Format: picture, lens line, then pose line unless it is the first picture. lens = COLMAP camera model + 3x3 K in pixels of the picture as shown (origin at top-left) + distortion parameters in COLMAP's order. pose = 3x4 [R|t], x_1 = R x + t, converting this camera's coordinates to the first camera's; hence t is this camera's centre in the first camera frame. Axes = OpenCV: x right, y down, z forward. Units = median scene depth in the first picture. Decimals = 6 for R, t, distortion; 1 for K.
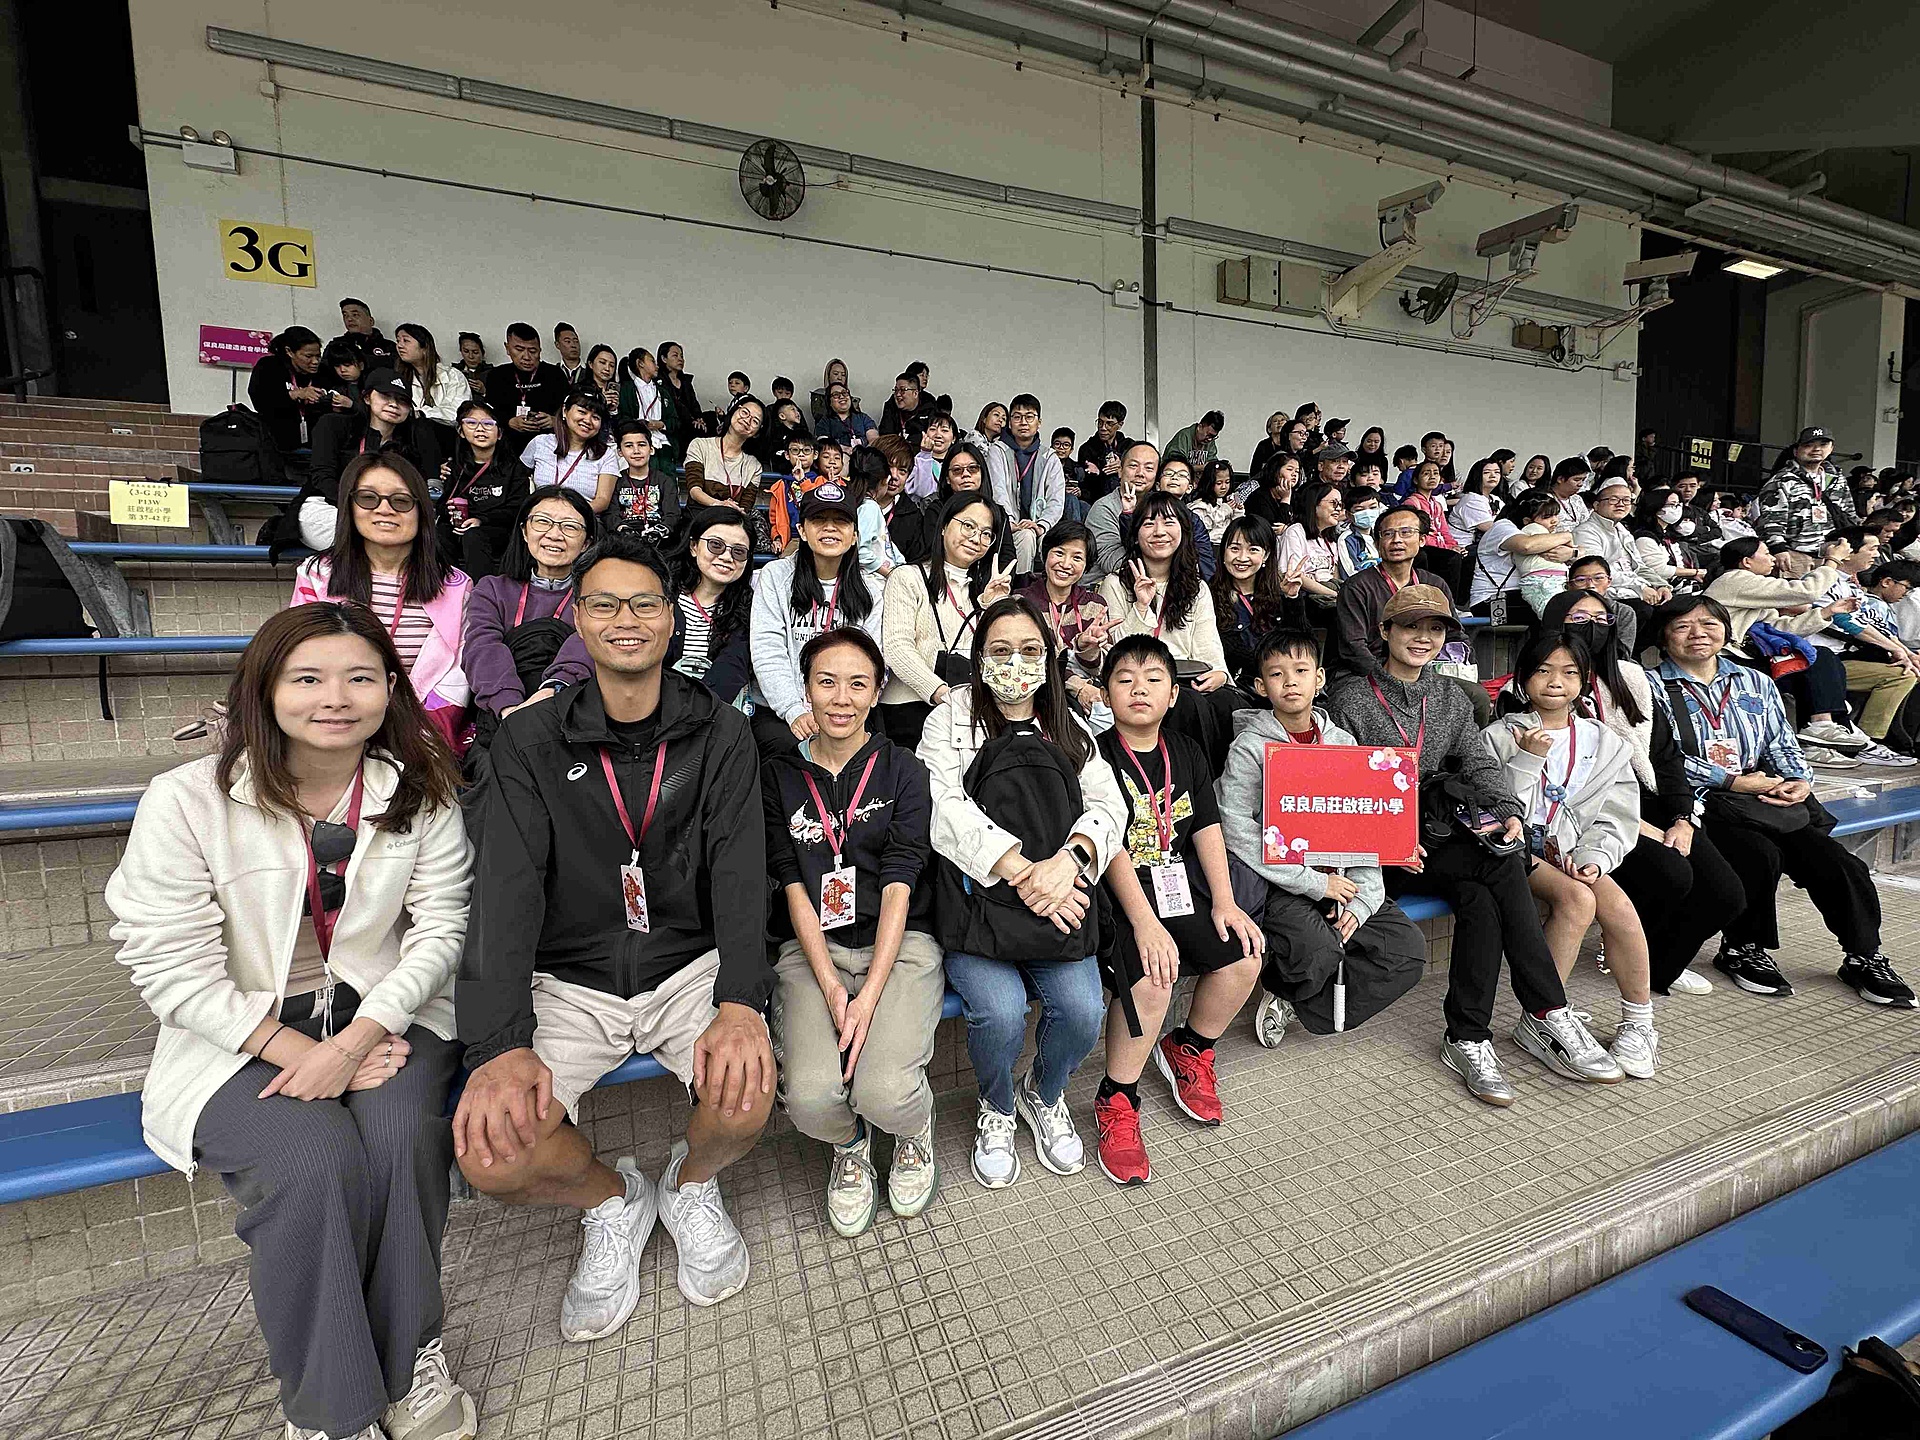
lens RADIAL K [[808.4, 0, 969.2], [0, 808.4, 720.2], [0, 0, 1]] dist [-0.004181, 0.001112]
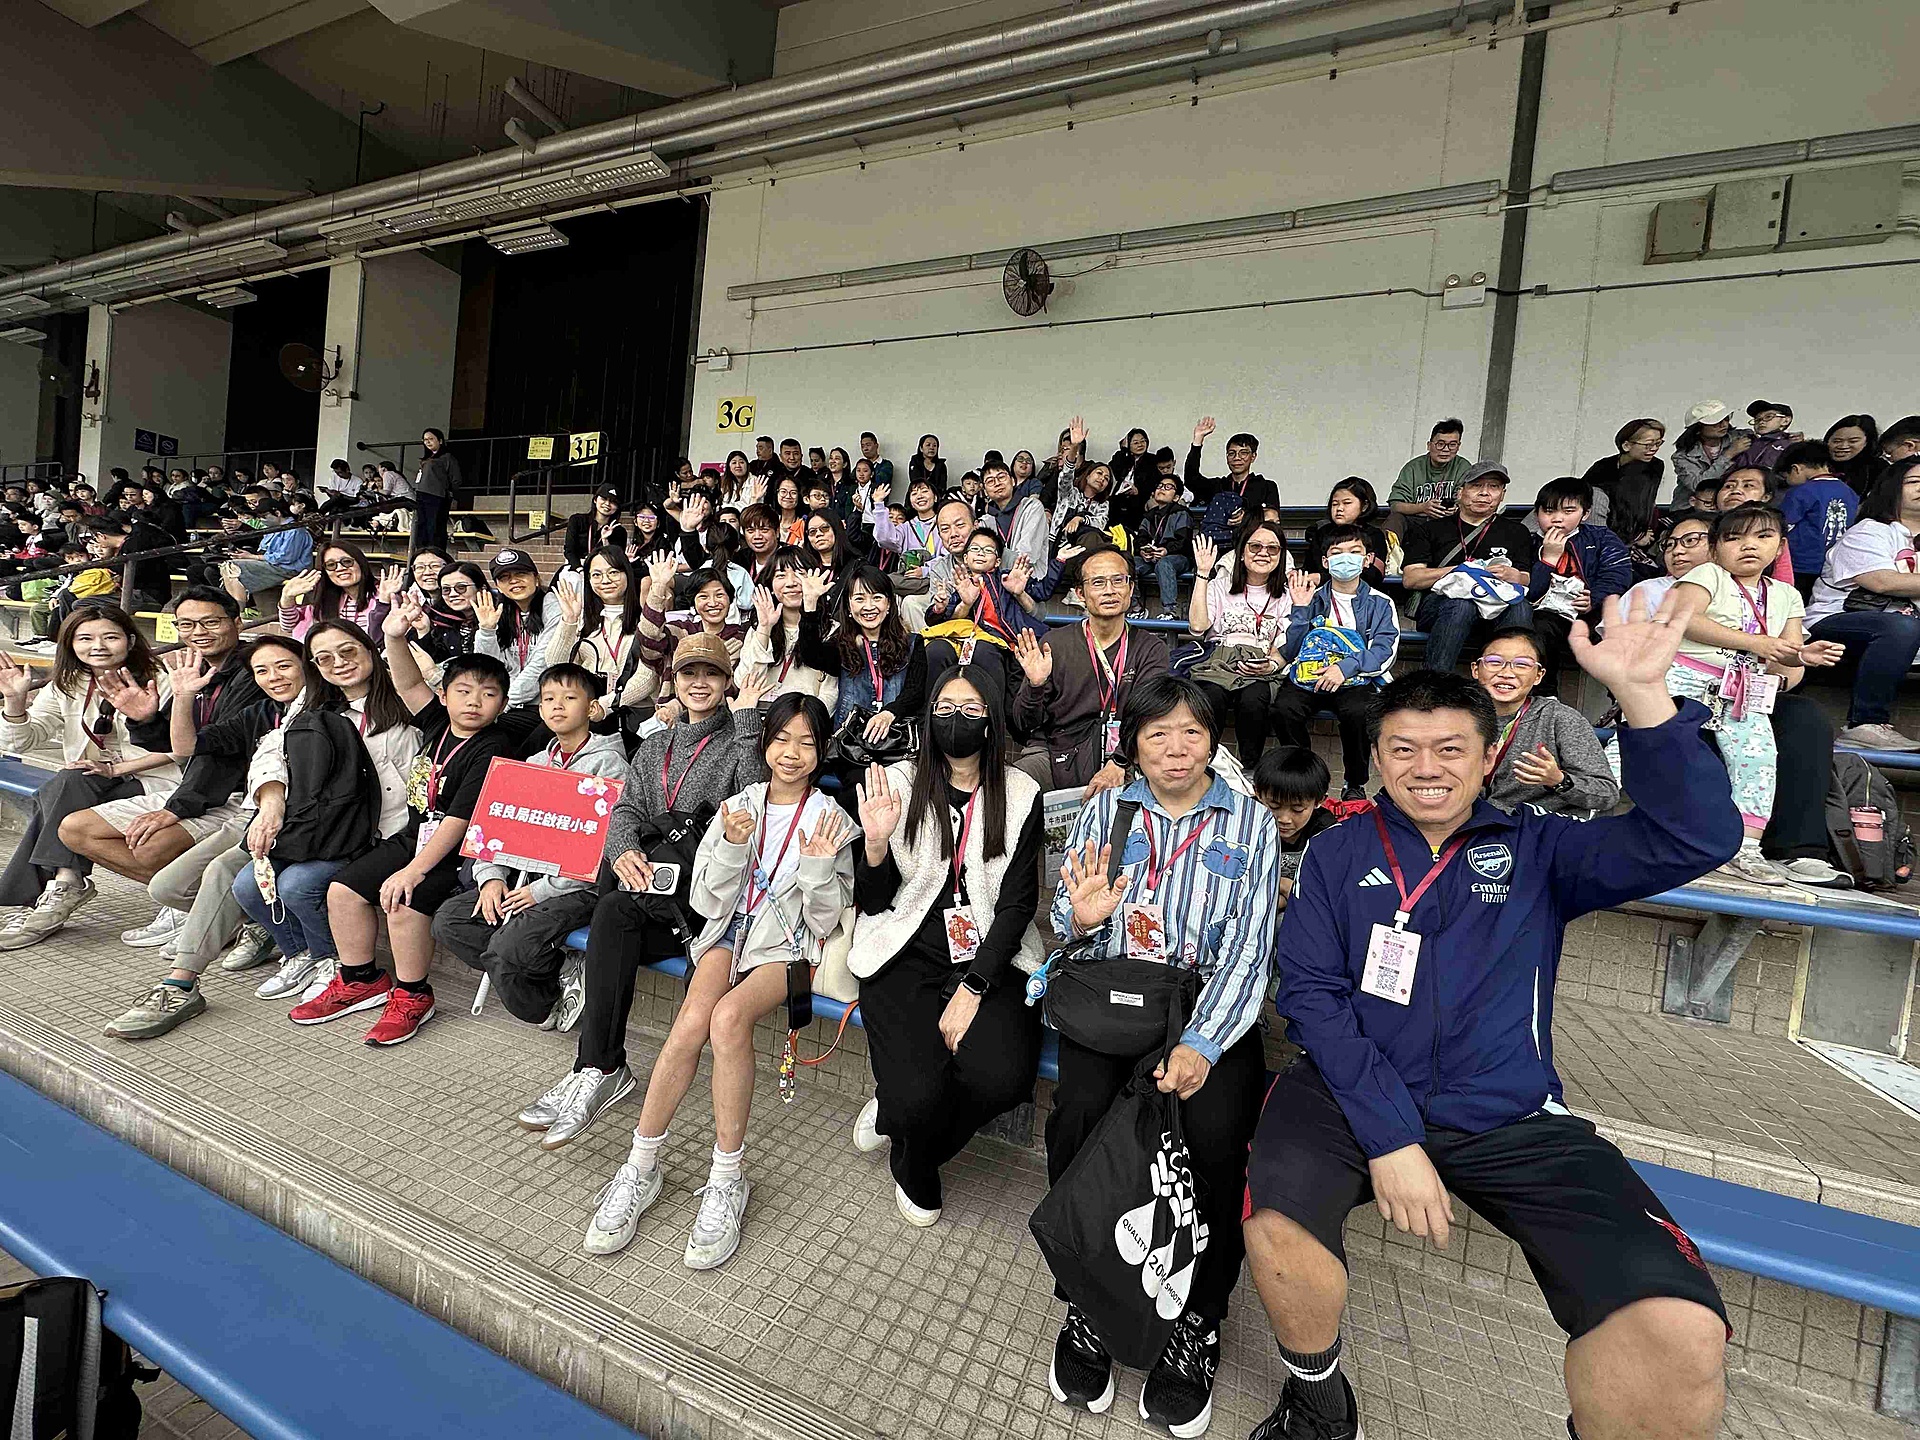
lens RADIAL K [[808.4, 0, 969.2], [0, 808.4, 720.2], [0, 0, 1]] dist [-0.004181, 0.001112]
pose [[0.717580, 0.114070, -0.687071, 0.541111], [-0.162595, 0.986675, -0.006004, -0.039205], [0.677231, 0.116023, 0.726565, 0.186464]]
